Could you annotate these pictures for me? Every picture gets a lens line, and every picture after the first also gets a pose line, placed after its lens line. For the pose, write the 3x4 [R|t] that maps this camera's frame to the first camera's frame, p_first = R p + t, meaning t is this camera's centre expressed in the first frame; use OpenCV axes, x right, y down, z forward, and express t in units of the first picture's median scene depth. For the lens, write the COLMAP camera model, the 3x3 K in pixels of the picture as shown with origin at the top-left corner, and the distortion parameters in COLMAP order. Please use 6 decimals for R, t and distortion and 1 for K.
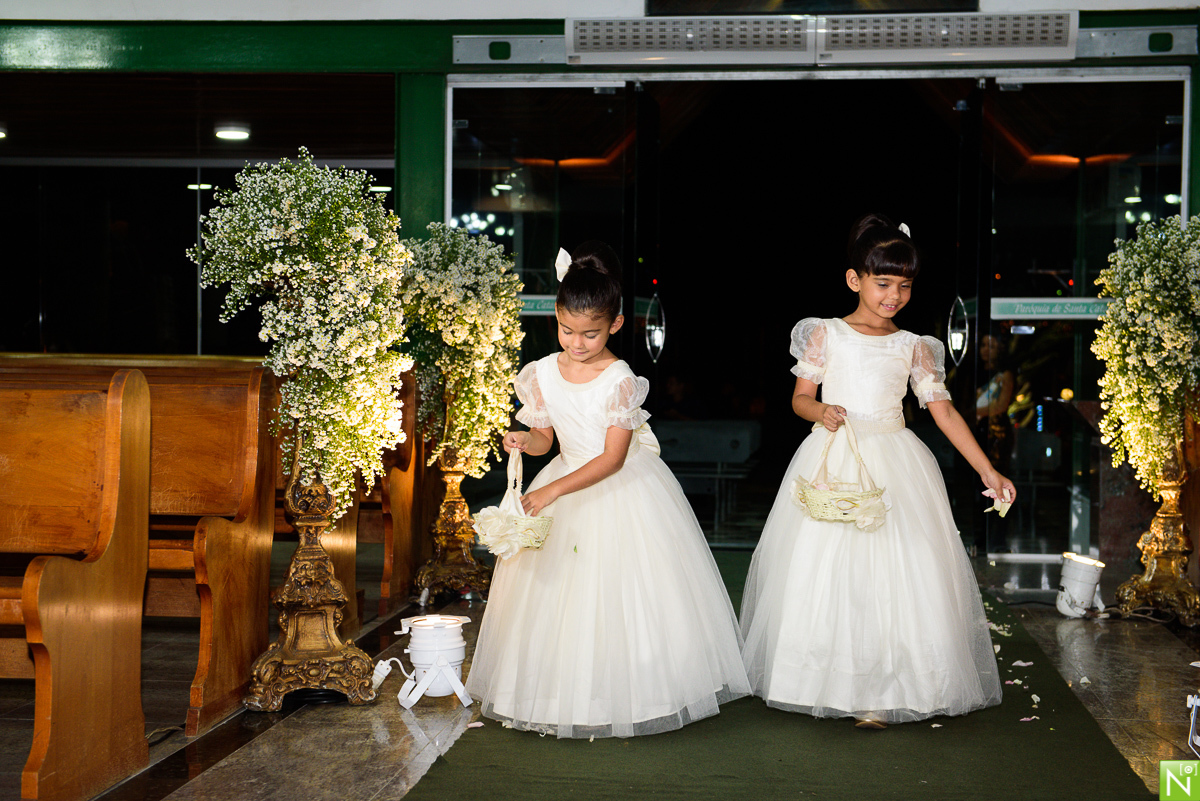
lens RADIAL K [[1900.2, 0, 601.6], [0, 1900.2, 393.8], [0, 0, 1]] dist [0.225008, 0.000000]
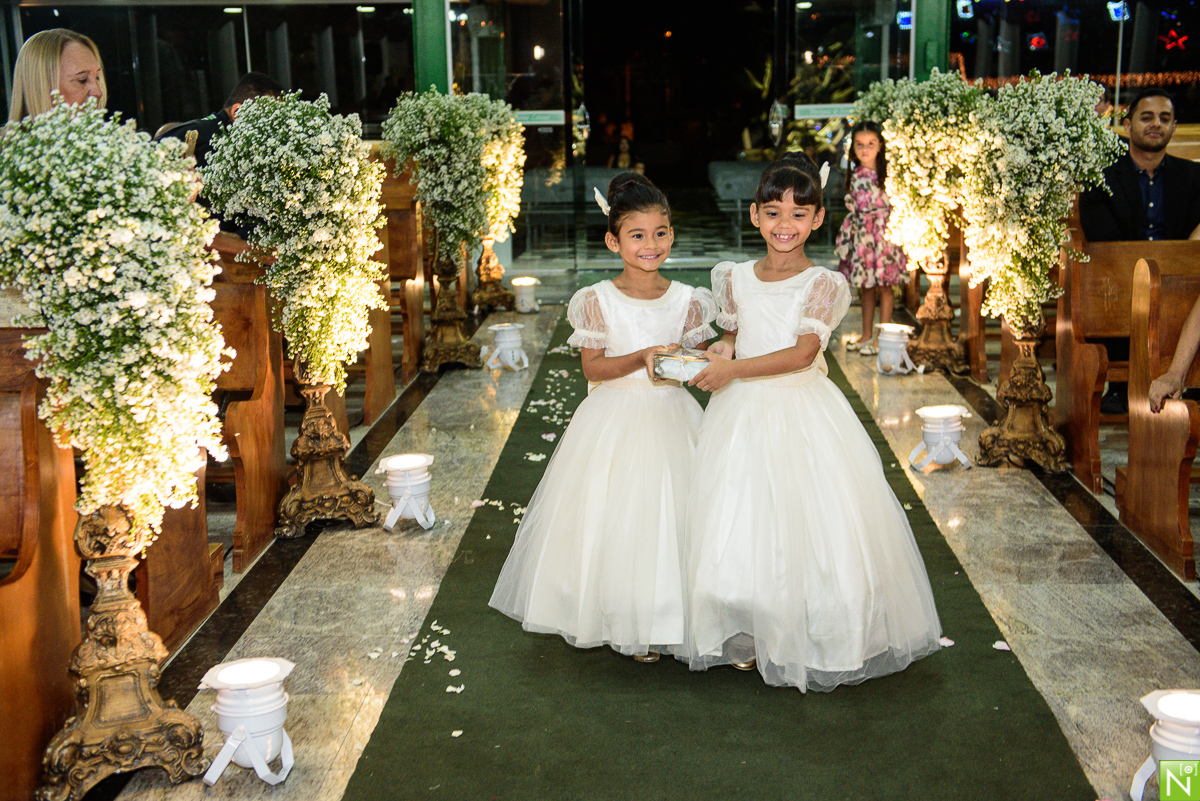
lens RADIAL K [[1637.9, 0, 598.3], [0, 1637.9, 401.5], [0, 0, 1]] dist [-0.004566, 0.000000]
pose [[0.997015, -0.042138, 0.064698, -0.110266], [0.029951, 0.983403, 0.178948, -0.106151], [-0.071165, -0.176476, 0.981729, -0.691307]]
